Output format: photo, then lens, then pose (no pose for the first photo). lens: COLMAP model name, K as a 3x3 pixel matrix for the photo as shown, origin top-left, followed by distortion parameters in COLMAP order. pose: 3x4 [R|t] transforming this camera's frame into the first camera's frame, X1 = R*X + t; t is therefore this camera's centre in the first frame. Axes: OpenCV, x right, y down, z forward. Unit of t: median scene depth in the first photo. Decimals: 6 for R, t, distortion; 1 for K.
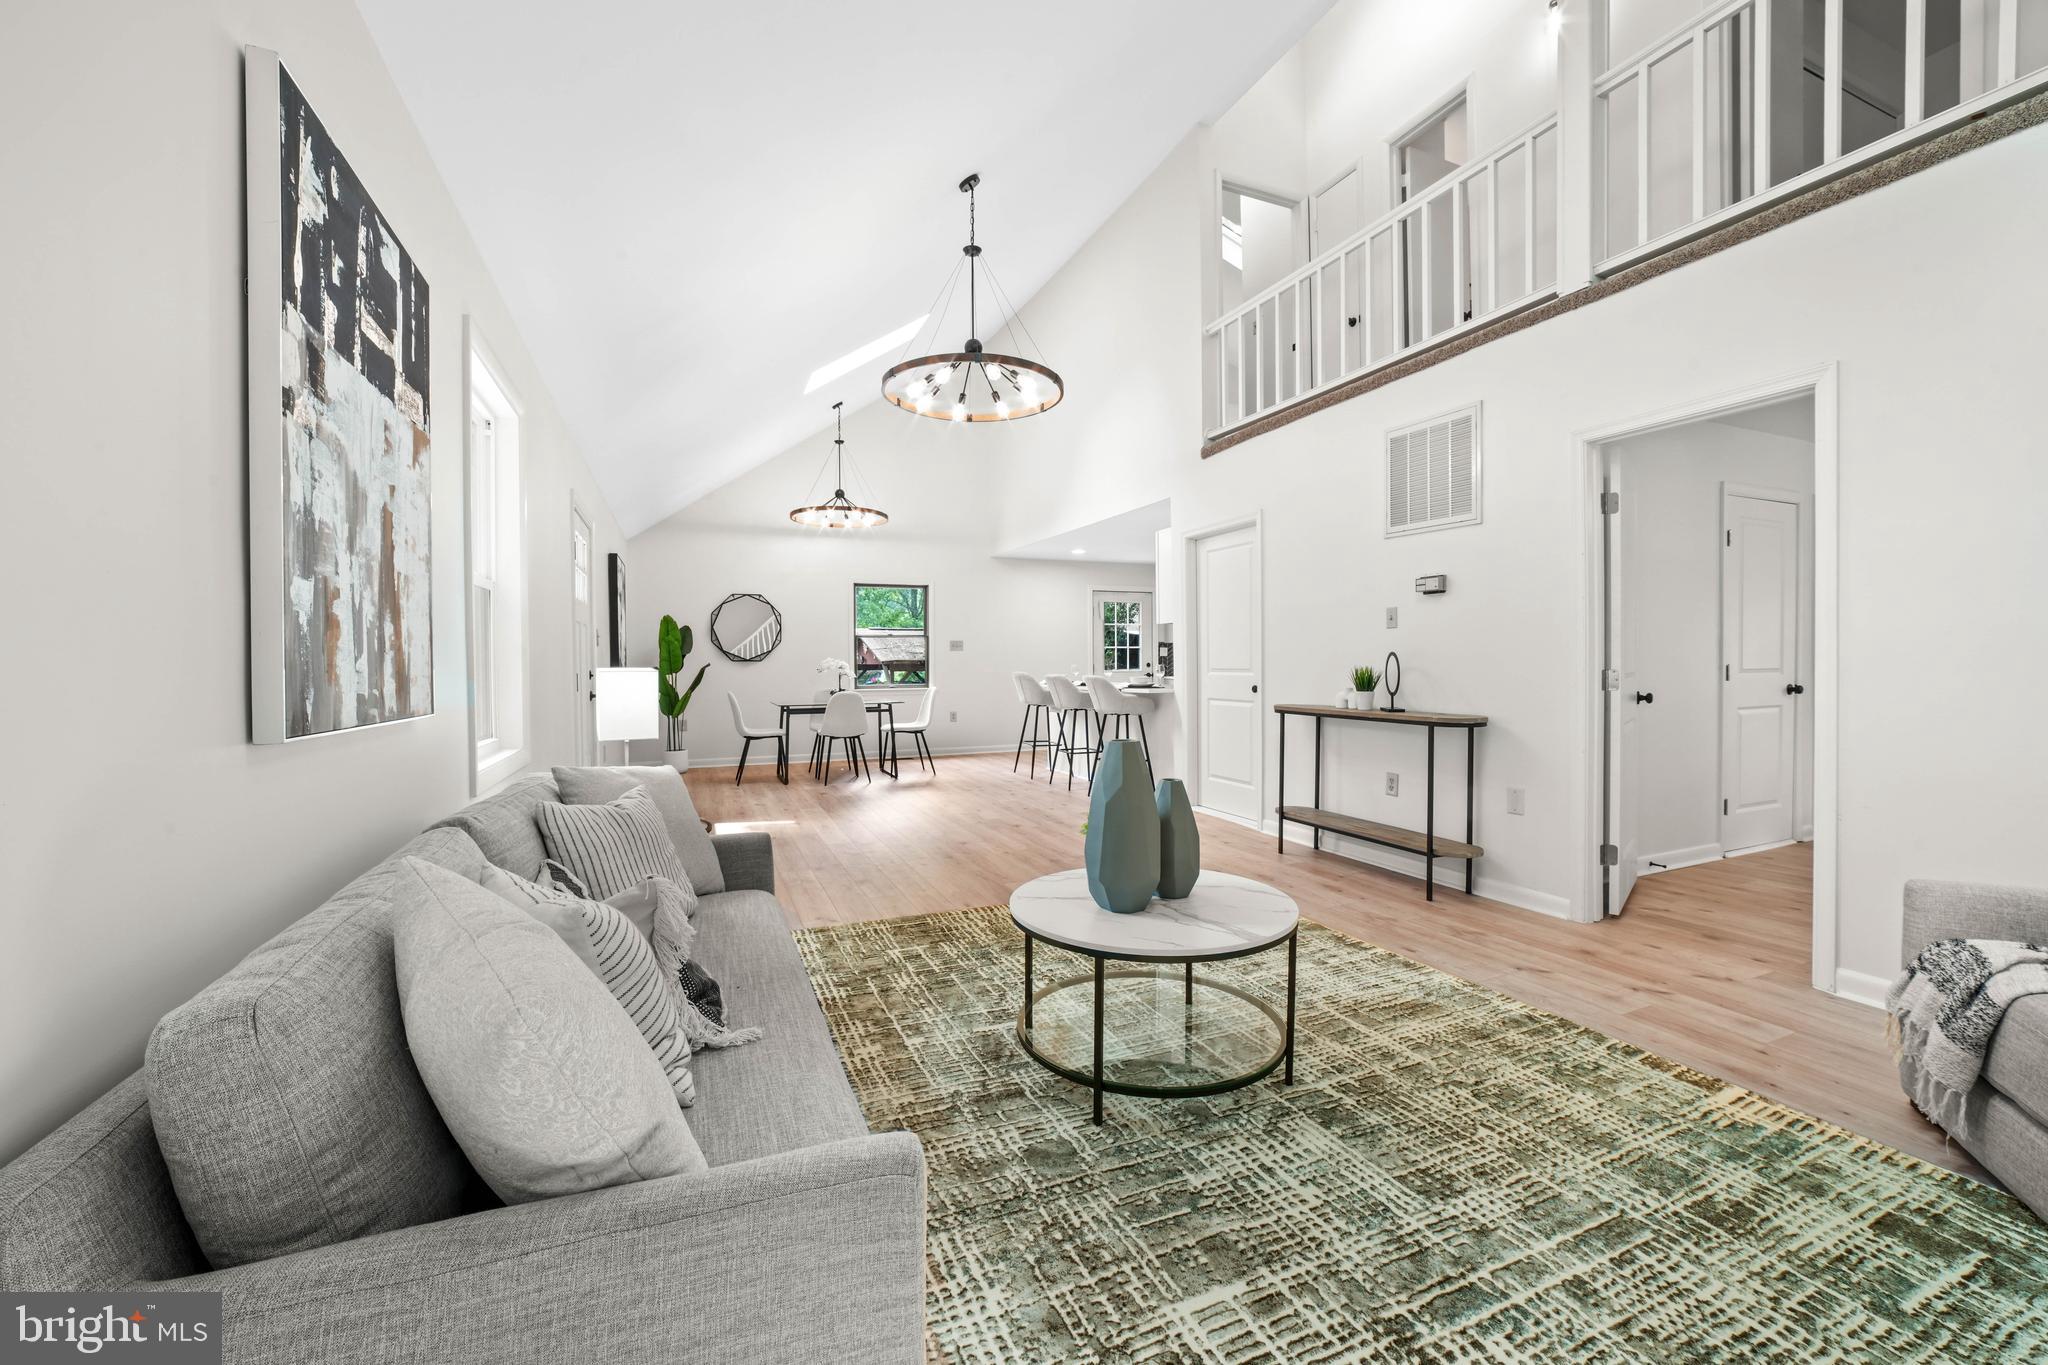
lens RADIAL K [[804.9, 0, 1038.3], [0, 804.9, 677.1], [0, 0, 1]] dist [-0.041426, 0.012167]
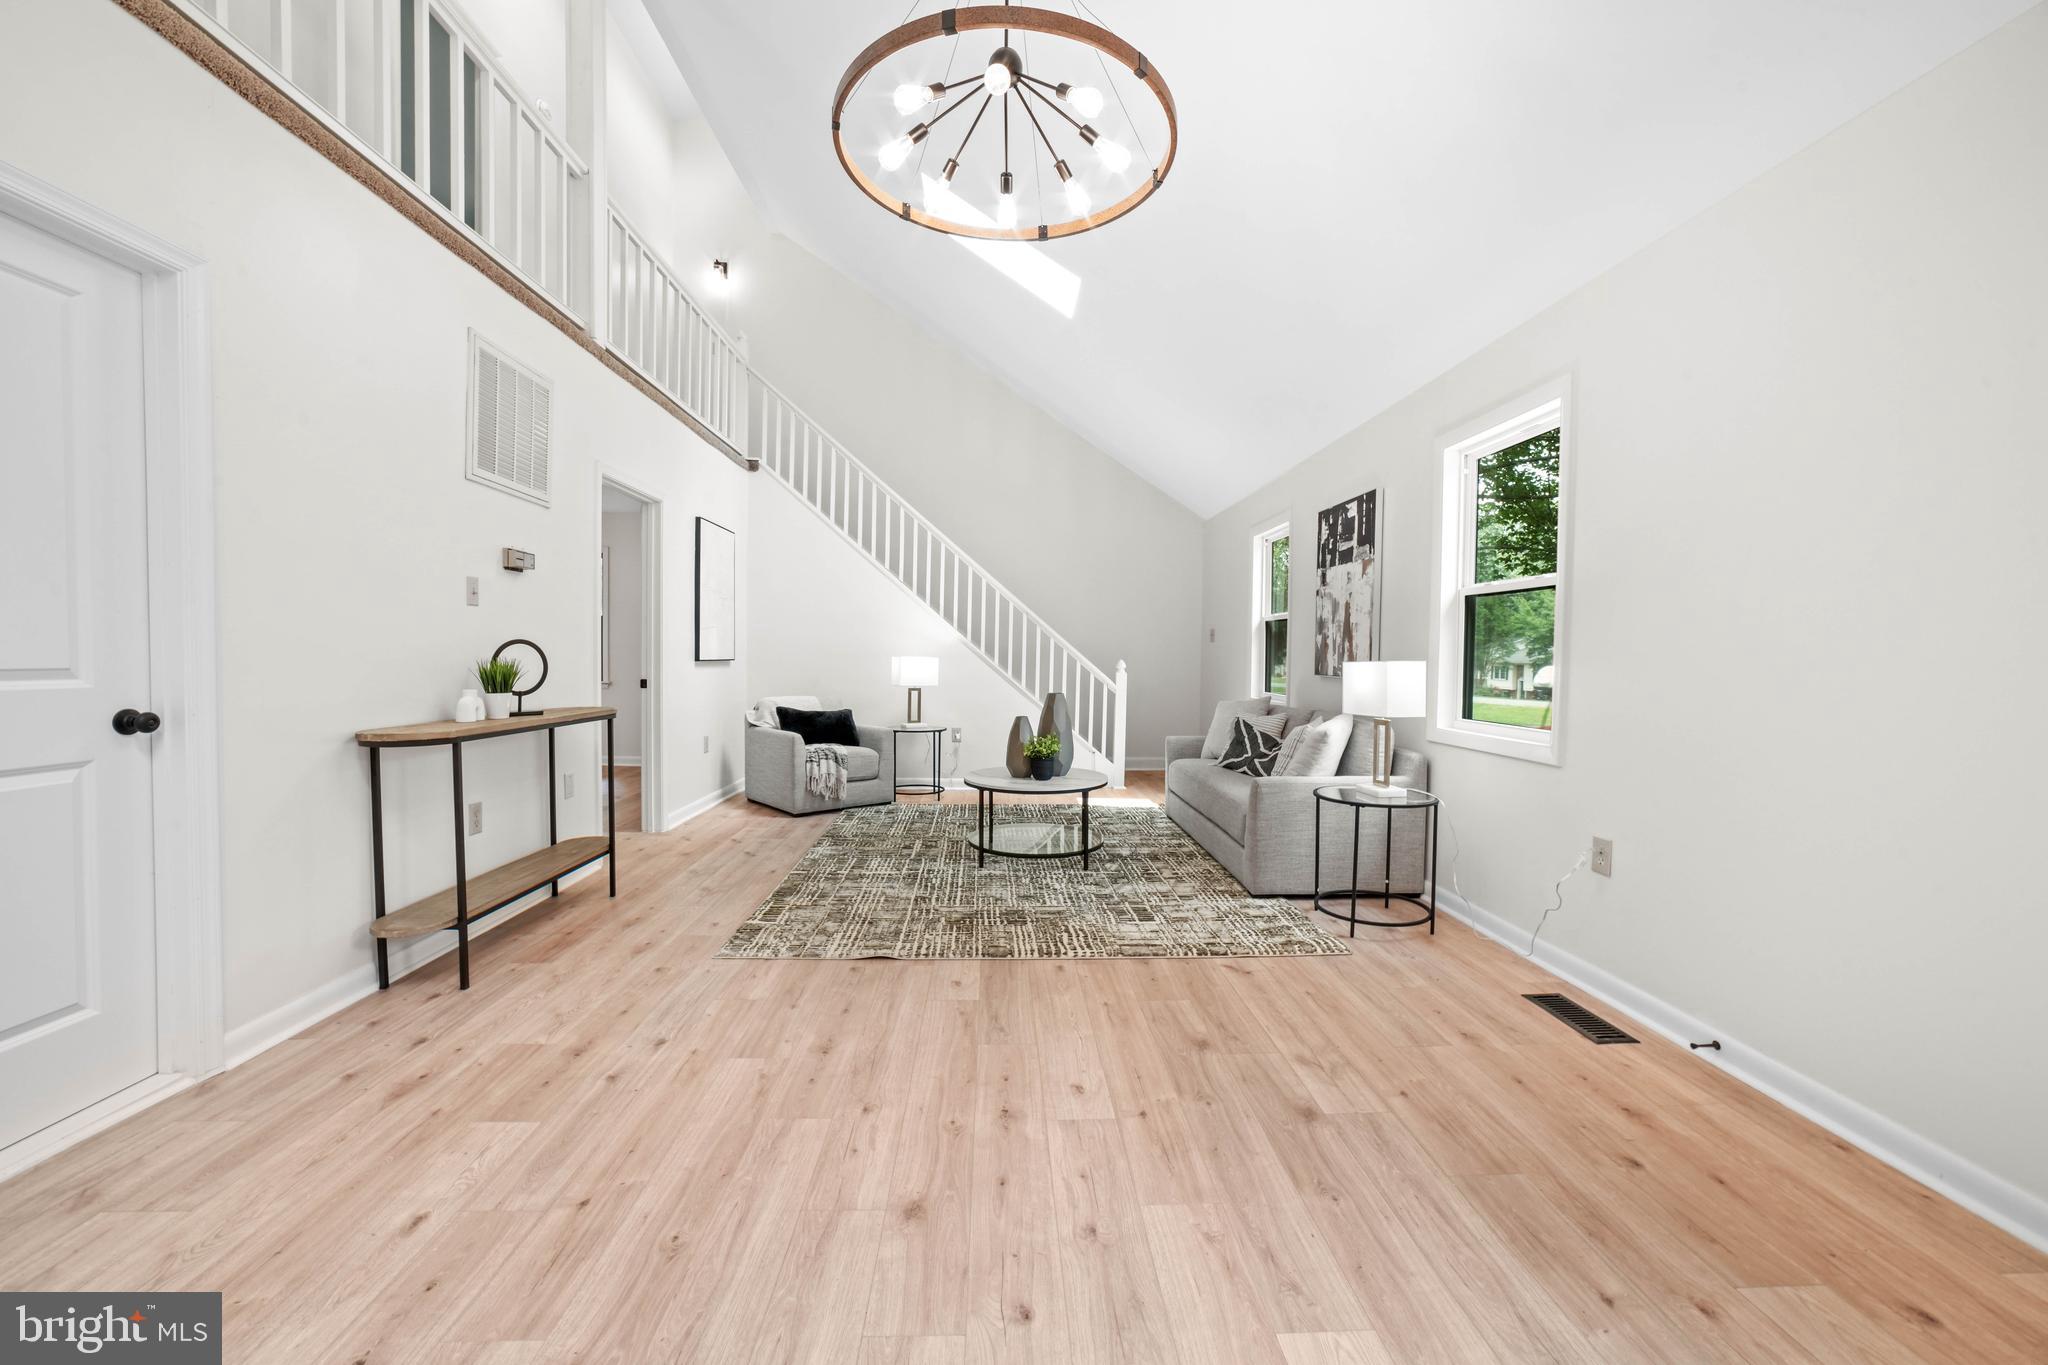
lens RADIAL K [[804.9, 0, 1029.0], [0, 804.9, 676.0], [0, 0, 1]] dist [-0.041426, 0.012167]
pose [[-0.933497, -0.011911, 0.358387, -0.302498], [0.002874, 0.999167, 0.040695, -0.026024], [-0.358574, 0.039019, -0.932686, 1.573331]]
